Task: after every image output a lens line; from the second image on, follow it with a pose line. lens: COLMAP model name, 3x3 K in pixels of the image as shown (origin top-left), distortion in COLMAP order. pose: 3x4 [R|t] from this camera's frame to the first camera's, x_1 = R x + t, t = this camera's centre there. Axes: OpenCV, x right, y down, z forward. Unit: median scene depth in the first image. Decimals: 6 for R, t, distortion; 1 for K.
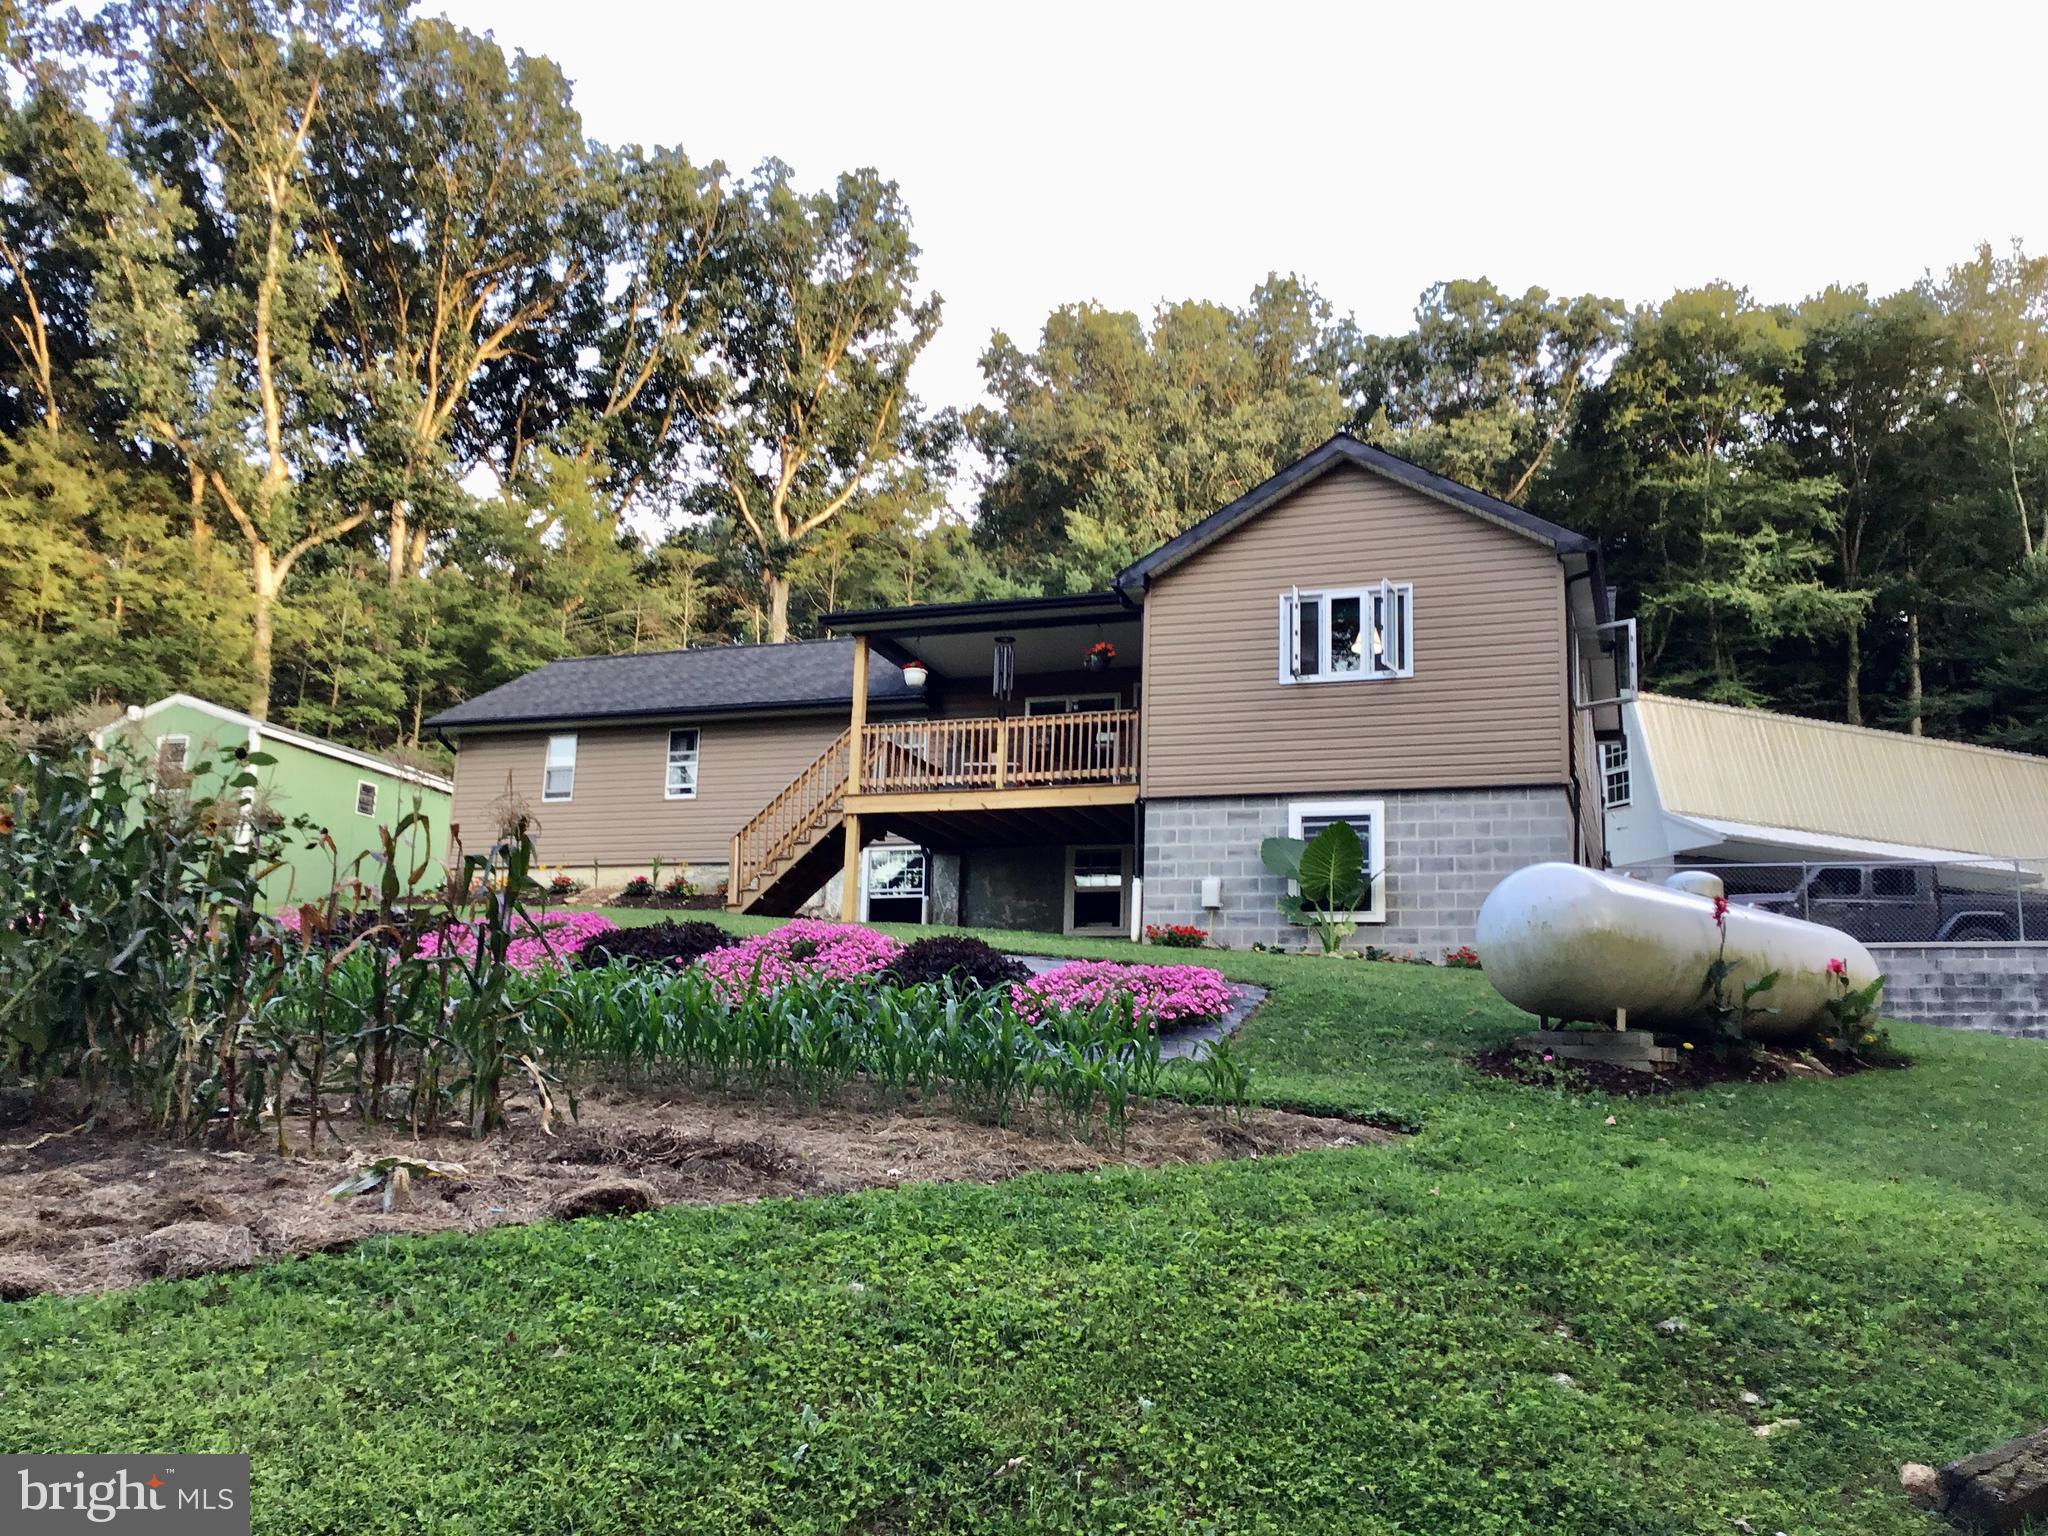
lens RADIAL K [[1845.3, 0, 1020.3], [0, 1845.3, 755.9], [0, 0, 1]] dist [0.095608, -0.093951]
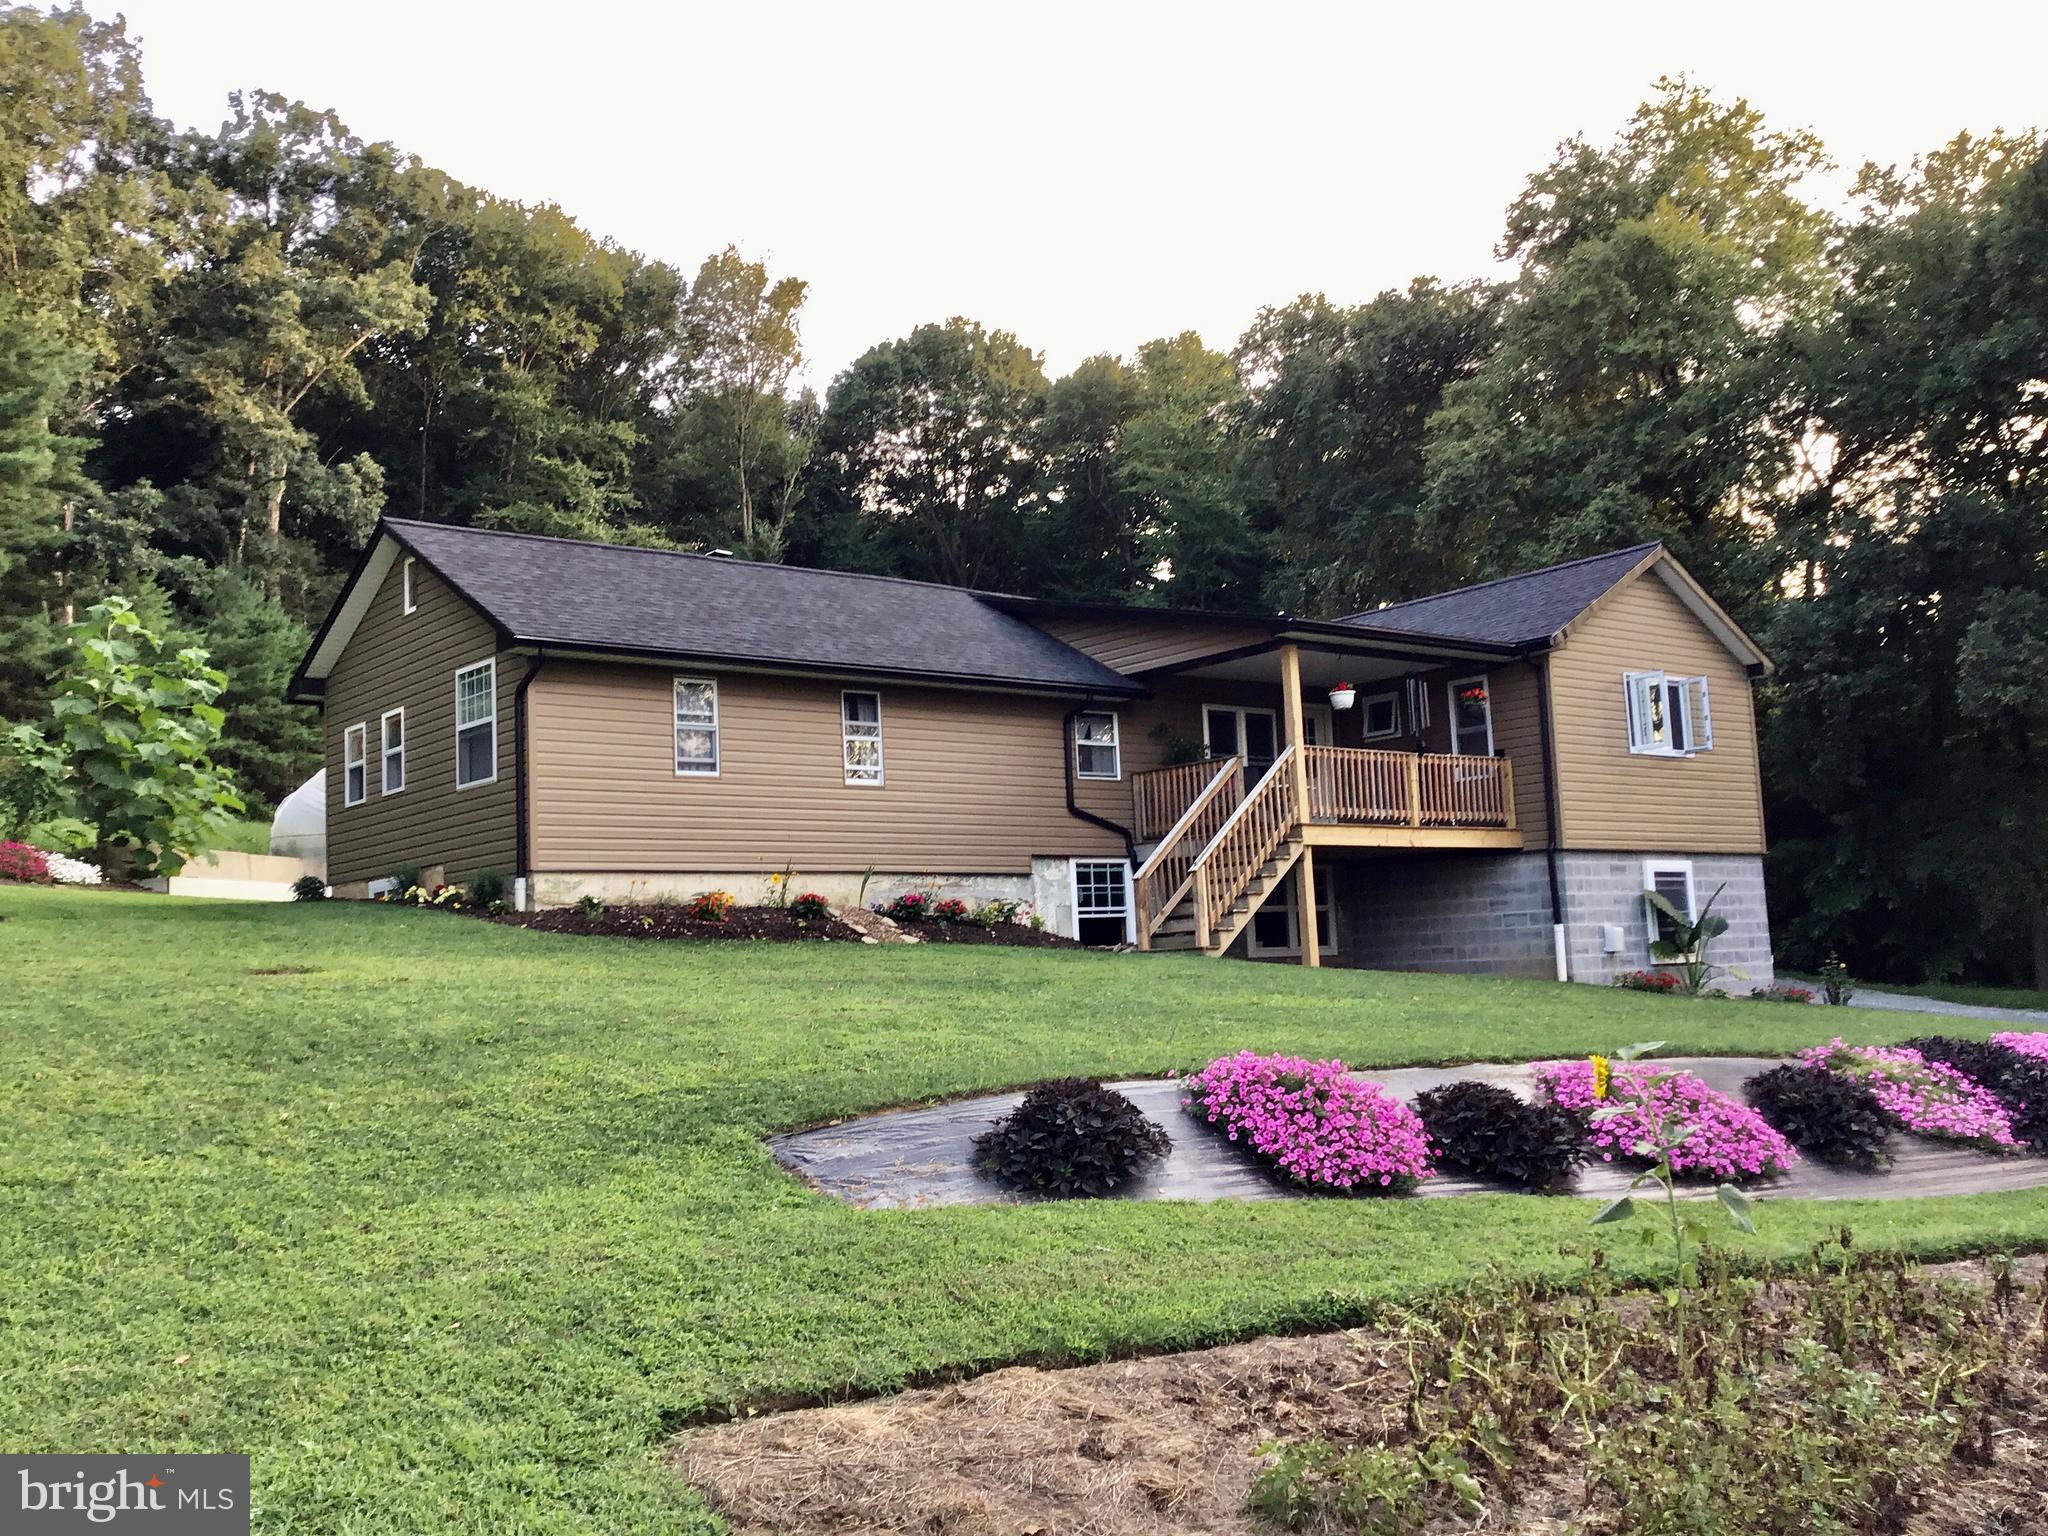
lens RADIAL K [[1845.3, 0, 964.3], [0, 1845.3, 715.9], [0, 0, 1]] dist [0.095608, -0.093951]
pose [[0.529645, 0.063502, 0.845839, -0.958131], [-0.118732, 0.992926, -0.000197, -0.011531], [-0.839868, -0.100323, 0.533438, 0.662582]]
